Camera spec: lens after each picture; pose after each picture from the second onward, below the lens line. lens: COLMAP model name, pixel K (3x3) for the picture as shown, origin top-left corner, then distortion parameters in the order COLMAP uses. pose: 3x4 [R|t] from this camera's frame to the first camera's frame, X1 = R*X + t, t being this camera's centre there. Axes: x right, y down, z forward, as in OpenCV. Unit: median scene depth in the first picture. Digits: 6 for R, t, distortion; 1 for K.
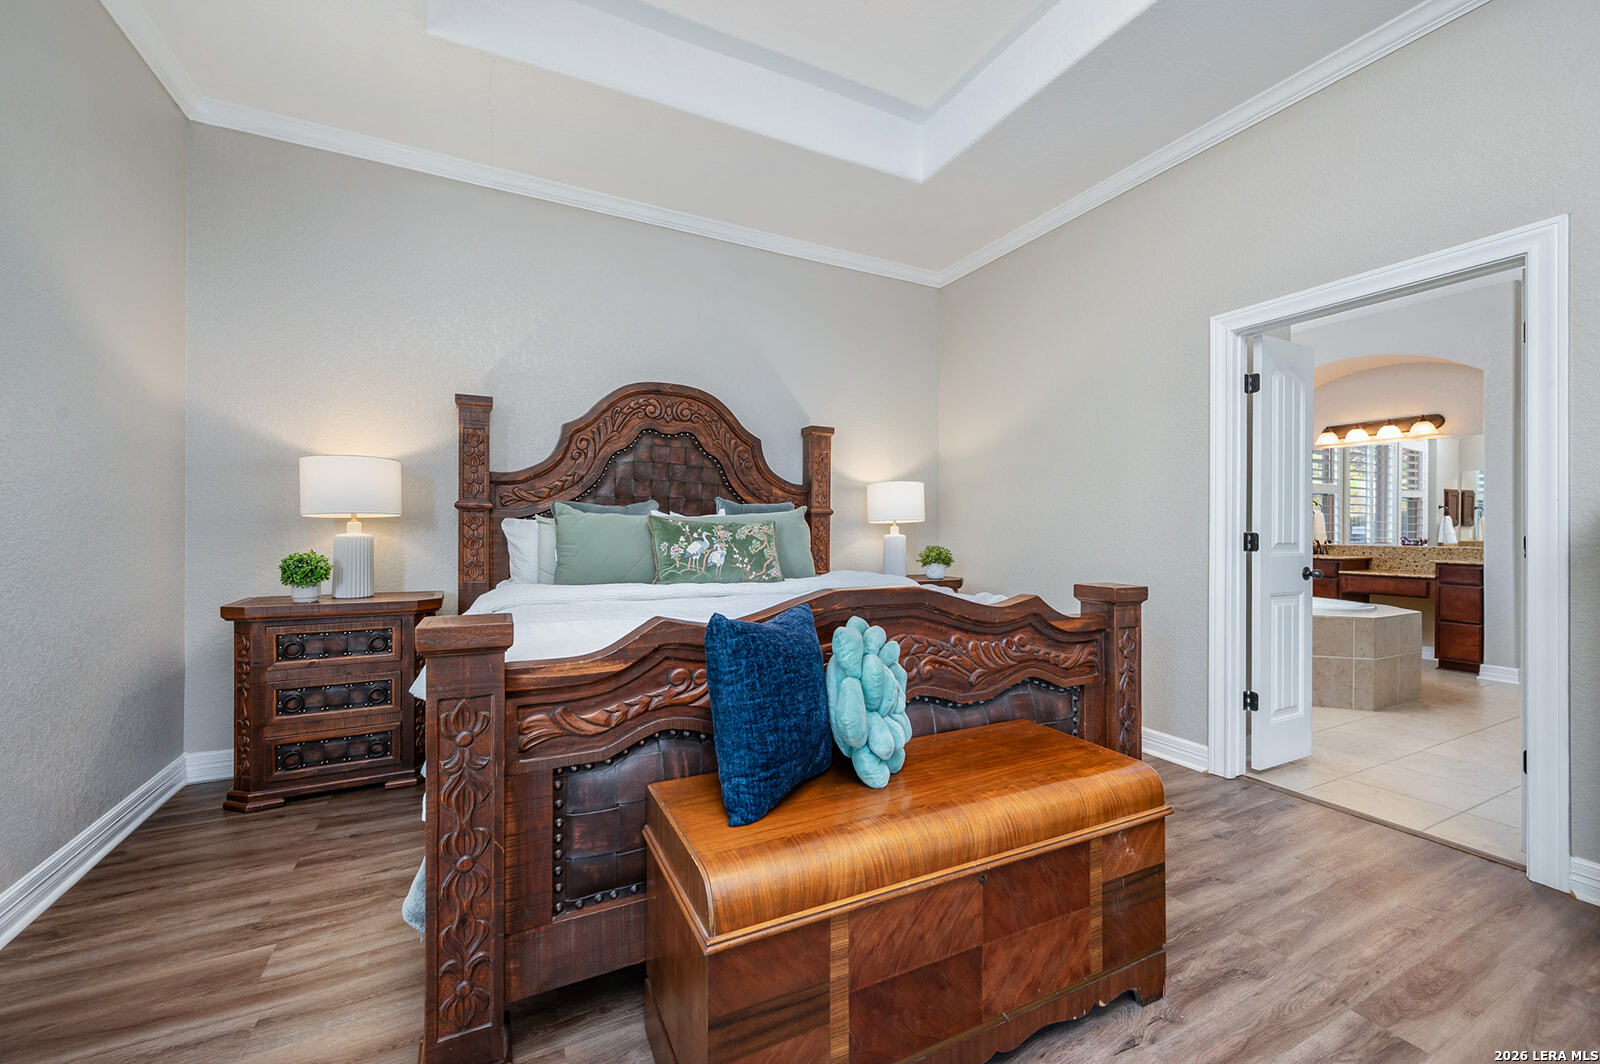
lens RADIAL K [[634.6, 0, 802.9], [0, 634.6, 528.7], [0, 0, 1]] dist [0.002386, 0.000278]
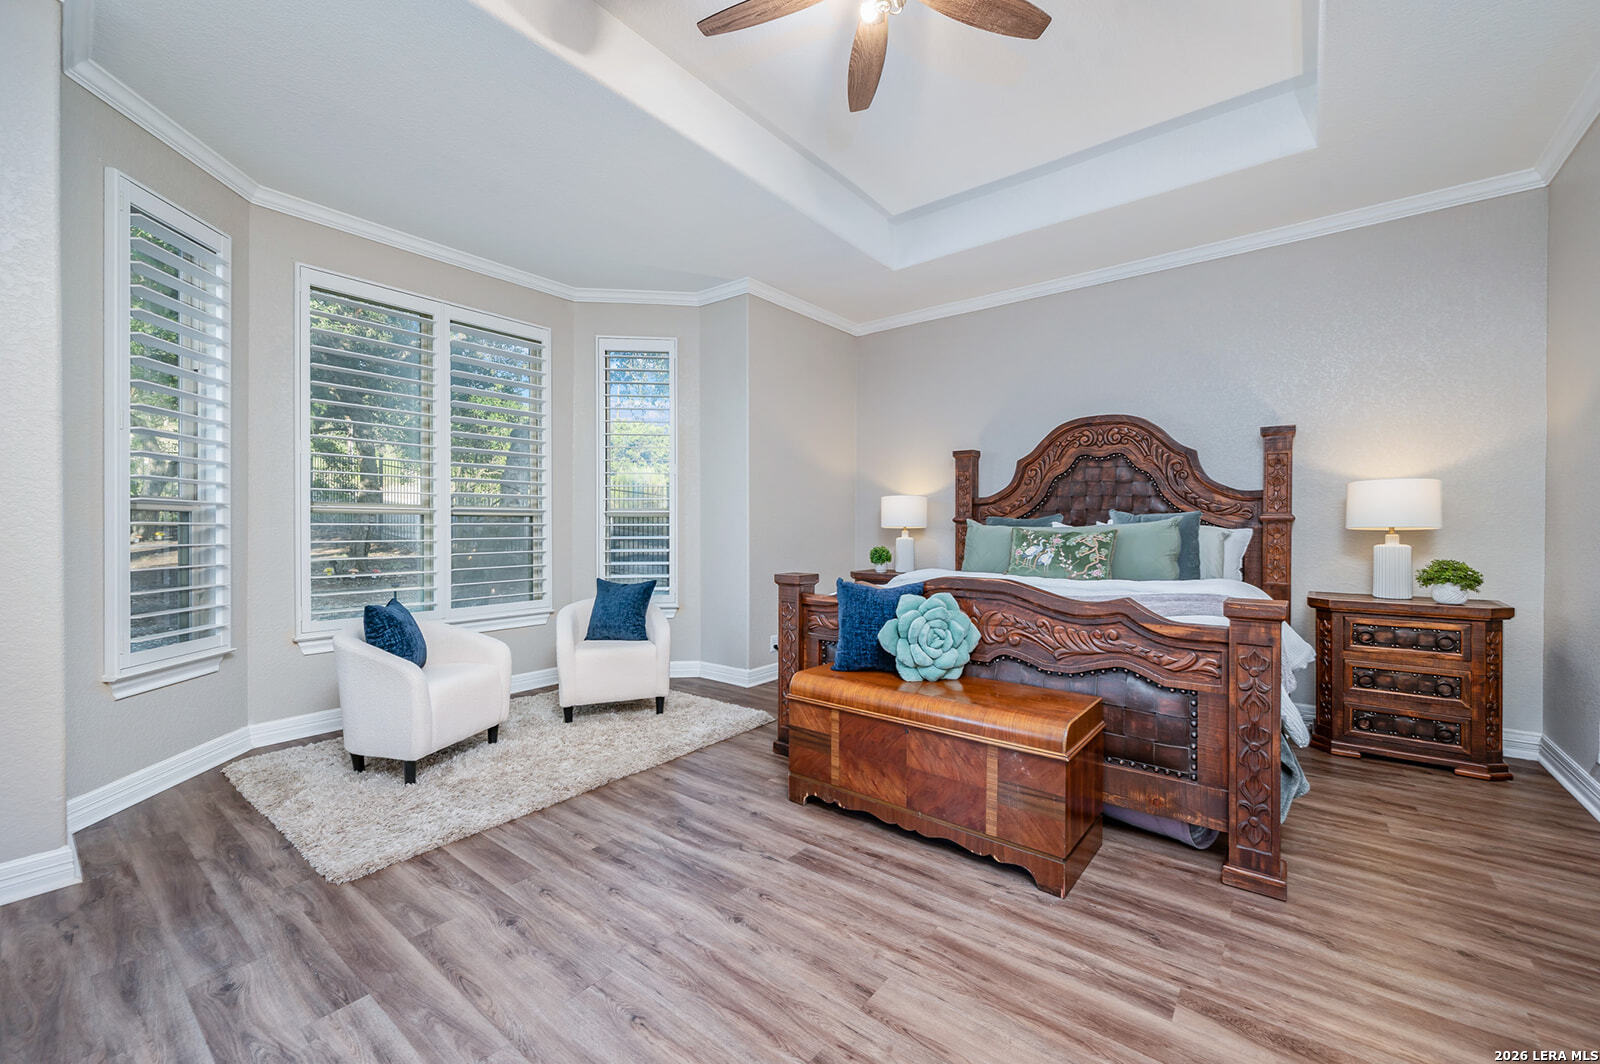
lens RADIAL K [[640.1, 0, 803.2], [0, 640.1, 525.2], [0, 0, 1]] dist [-0.000034, 0.000187]
pose [[0.415652, -0.006120, -0.909503, 0.821353], [0.001166, 0.999980, -0.006196, -0.015857], [0.909523, 0.001515, 0.415651, -0.022581]]
